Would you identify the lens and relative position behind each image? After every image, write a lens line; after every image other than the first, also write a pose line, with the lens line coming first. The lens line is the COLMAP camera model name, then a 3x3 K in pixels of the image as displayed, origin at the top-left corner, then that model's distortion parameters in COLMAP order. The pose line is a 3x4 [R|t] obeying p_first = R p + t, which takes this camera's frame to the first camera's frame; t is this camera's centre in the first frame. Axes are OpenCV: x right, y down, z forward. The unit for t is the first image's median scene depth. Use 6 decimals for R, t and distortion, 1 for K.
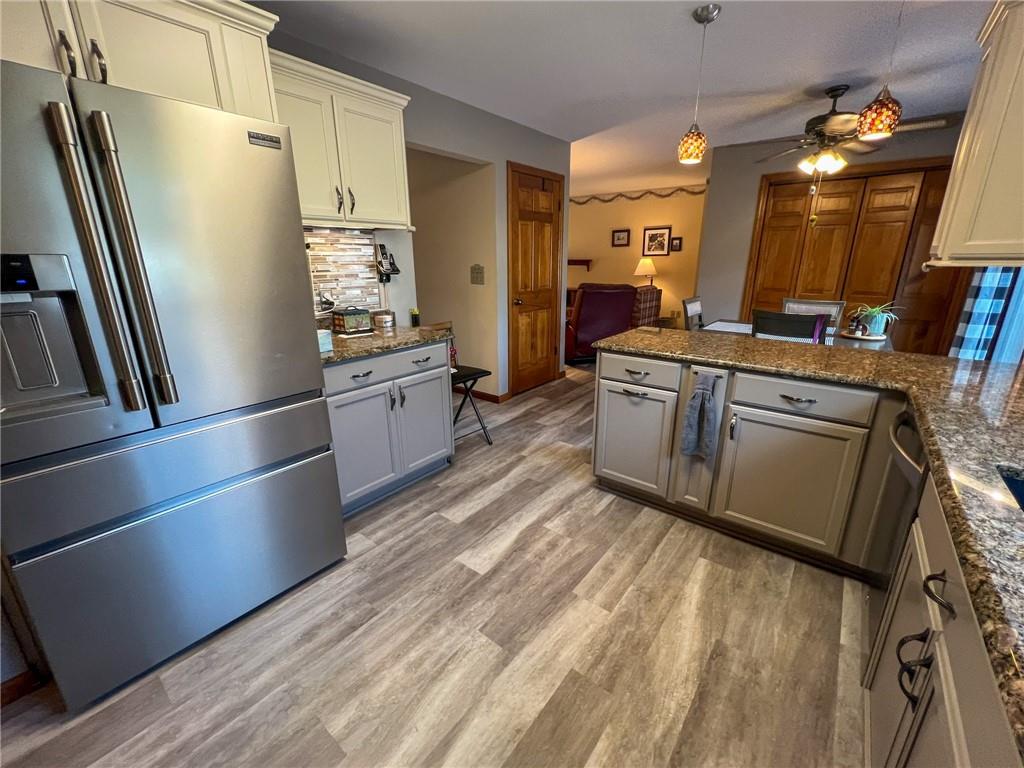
lens RADIAL K [[411.6, 0, 512.0], [0, 411.6, 384.0], [0, 0, 1]] dist [-0.000836, -0.000099]
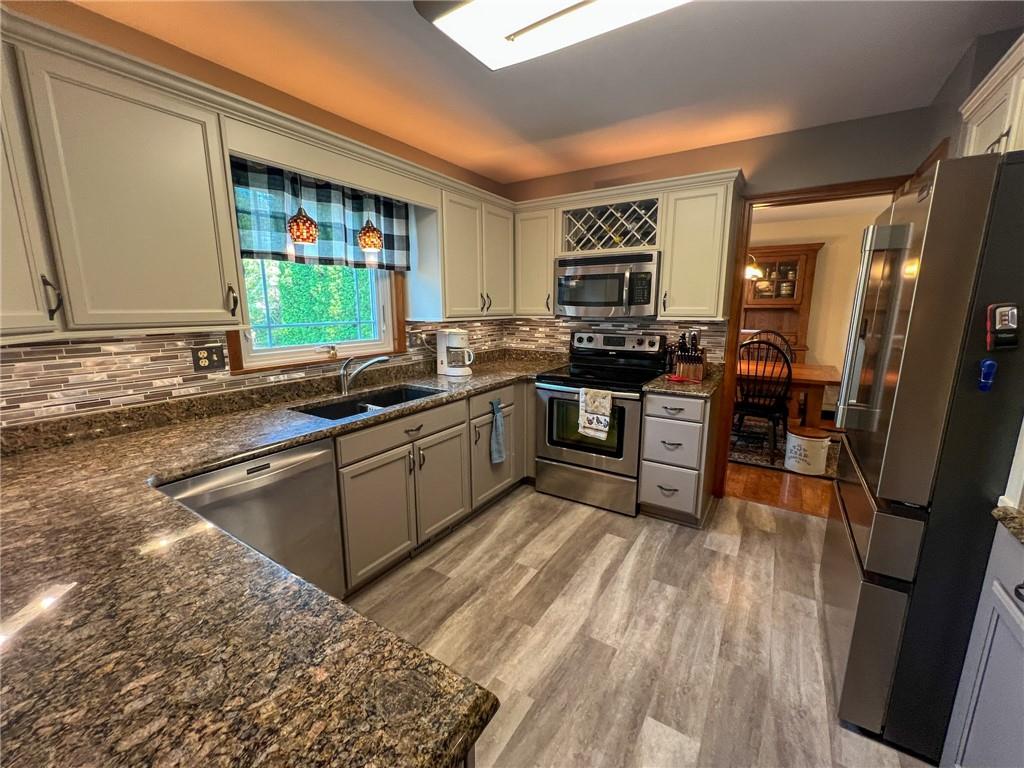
lens RADIAL K [[411.6, 0, 512.0], [0, 411.6, 384.0], [0, 0, 1]] dist [-0.000836, -0.000099]
pose [[-0.994755, 0.022694, -0.099740, 0.226463], [-0.026671, 0.883805, 0.467095, -0.418451], [0.098751, 0.467305, -0.878564, 1.241711]]
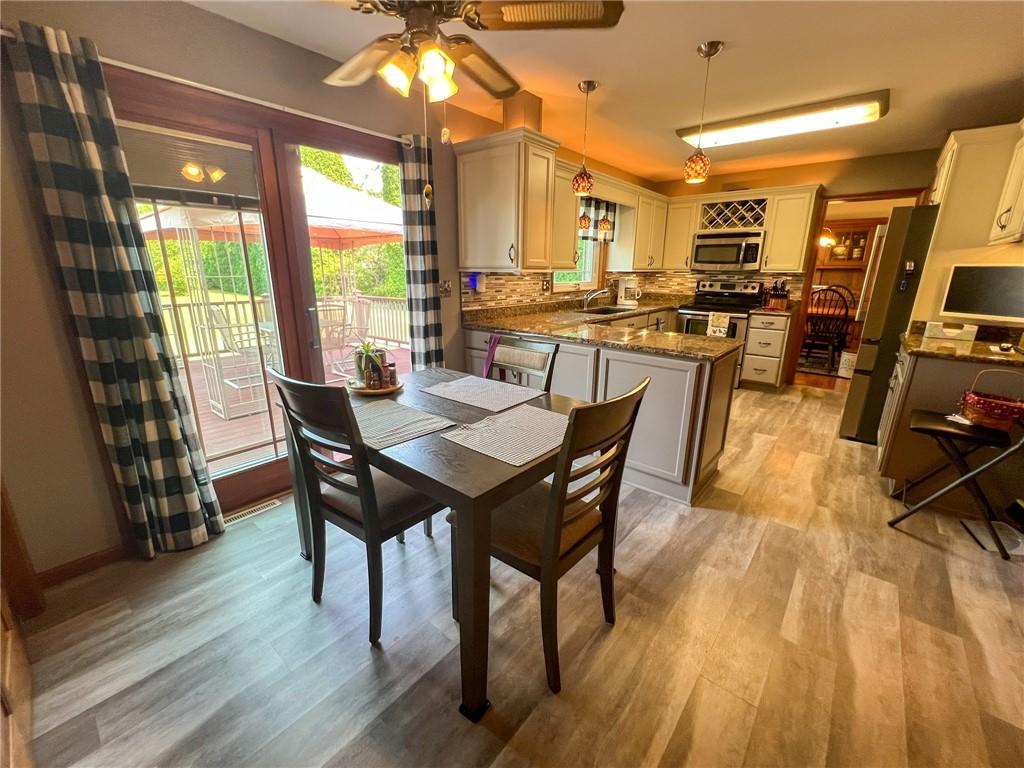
lens RADIAL K [[418.1, 0, 512.0], [0, 418.1, 384.0], [0, 0, 1]] dist [-0.004061, -0.000105]
pose [[-0.999710, -0.010987, 0.021410, 0.932096], [0.002297, 0.842073, 0.539358, -0.714299], [-0.023955, 0.539251, -0.841804, 2.315793]]
